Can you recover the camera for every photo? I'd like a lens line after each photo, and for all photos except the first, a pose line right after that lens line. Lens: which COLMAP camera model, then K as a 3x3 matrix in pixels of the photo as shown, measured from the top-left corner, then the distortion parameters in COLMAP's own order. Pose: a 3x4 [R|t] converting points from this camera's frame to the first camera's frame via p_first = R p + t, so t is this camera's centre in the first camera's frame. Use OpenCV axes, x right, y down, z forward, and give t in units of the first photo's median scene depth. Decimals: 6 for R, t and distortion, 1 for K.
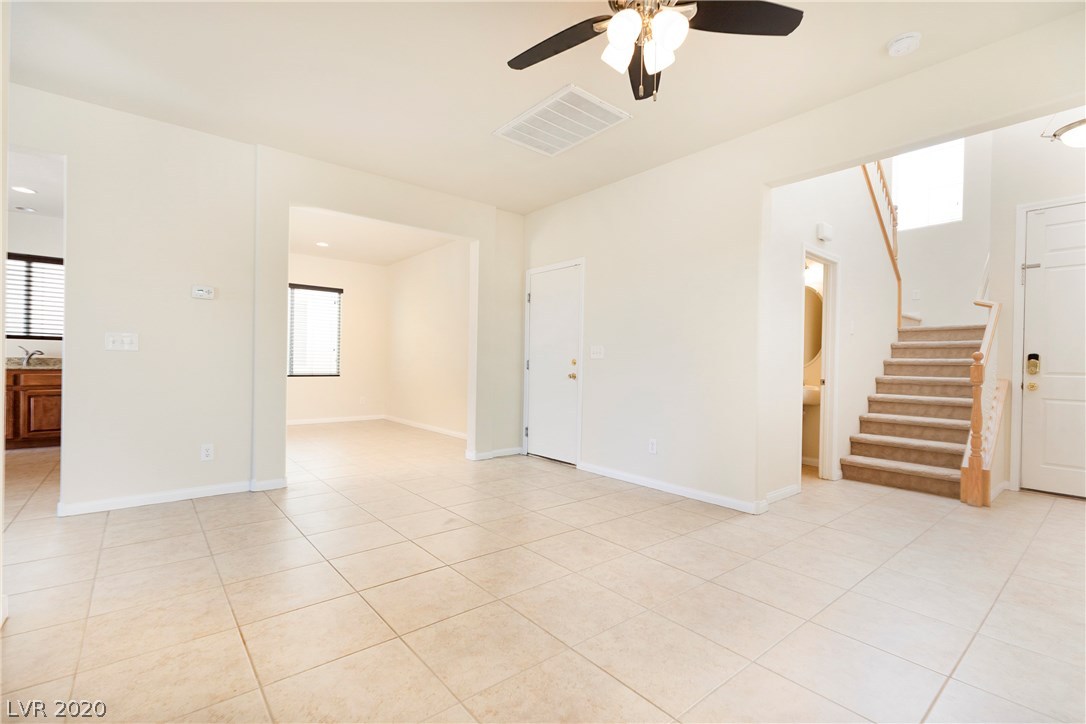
lens RADIAL K [[483.5, 0, 543.3], [0, 483.5, 366.0], [0, 0, 1]] dist [0.005263, -0.001304]
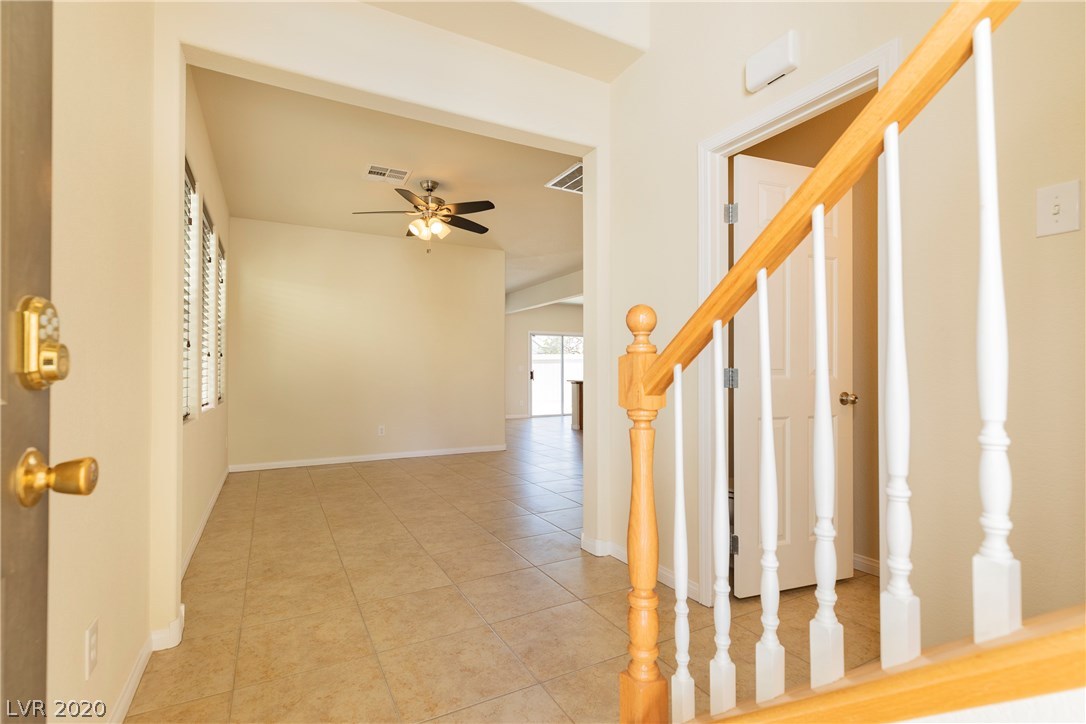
lens RADIAL K [[483.5, 0, 541.8], [0, 483.5, 376.2], [0, 0, 1]] dist [0.005263, -0.001304]
pose [[-0.182073, -0.010980, -0.983224, 0.956103], [-0.006346, 0.999930, -0.009992, 0.010045], [0.983264, 0.004420, -0.182130, 0.801718]]
